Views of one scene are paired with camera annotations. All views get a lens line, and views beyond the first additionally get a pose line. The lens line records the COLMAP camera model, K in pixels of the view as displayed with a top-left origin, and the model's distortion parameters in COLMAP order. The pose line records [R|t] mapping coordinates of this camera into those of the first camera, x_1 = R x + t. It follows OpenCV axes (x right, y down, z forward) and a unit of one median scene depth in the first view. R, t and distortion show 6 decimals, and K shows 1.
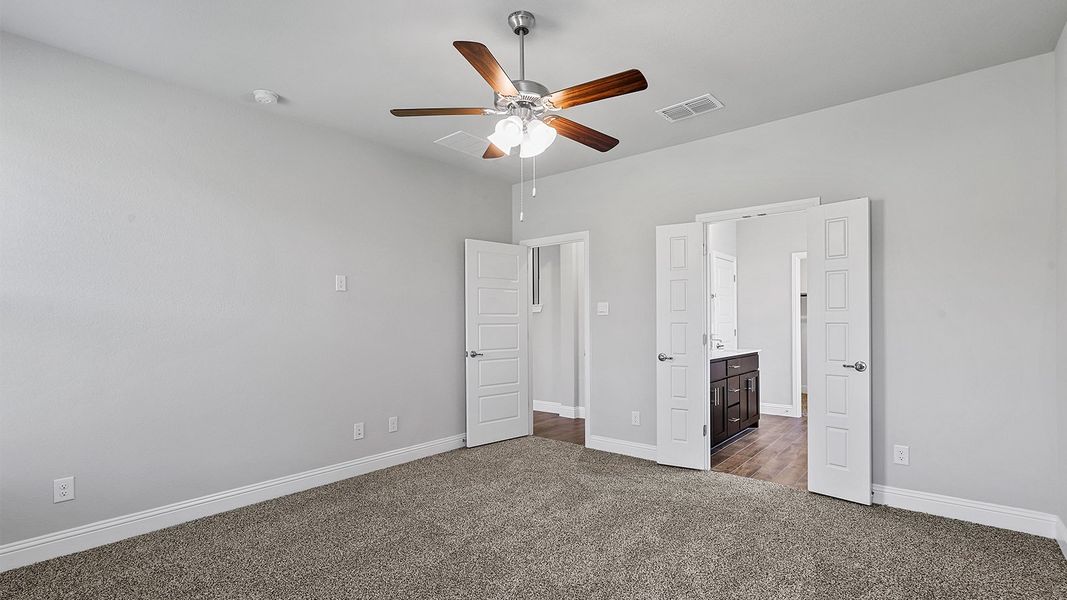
lens RADIAL K [[489.5, 0, 530.5], [0, 489.5, 302.0], [0, 0, 1]] dist [-0.001222, -0.000242]
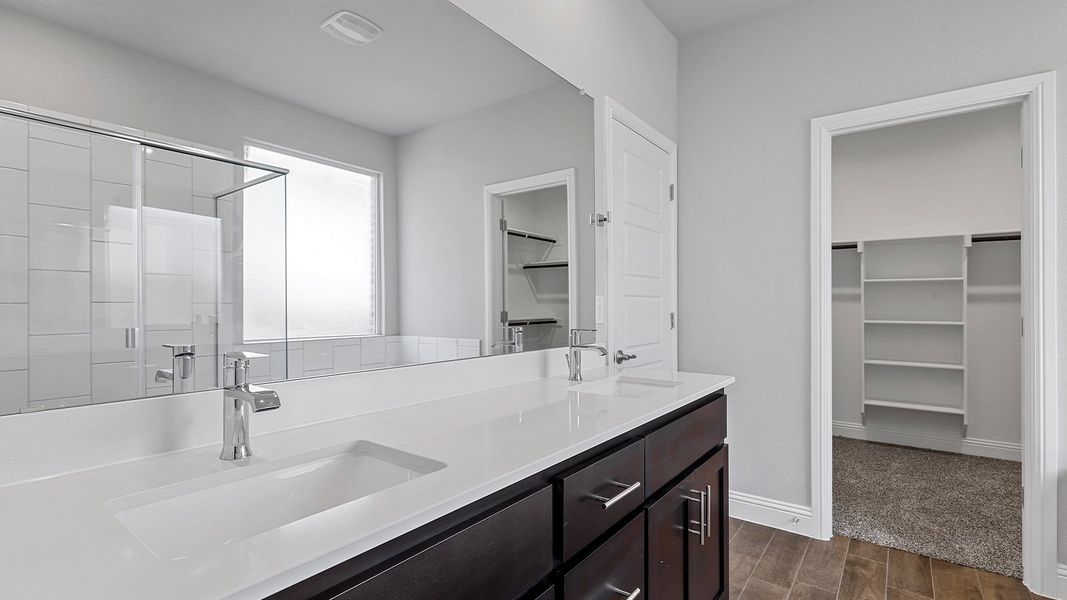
lens RADIAL K [[489.5, 0, 530.5], [0, 489.5, 302.0], [0, 0, 1]] dist [-0.001222, -0.000242]
pose [[0.998207, -0.001258, 0.059843, 0.288578], [0.000455, 0.999910, 0.013421, 0.042580], [-0.059855, -0.013370, 0.998118, 0.623458]]
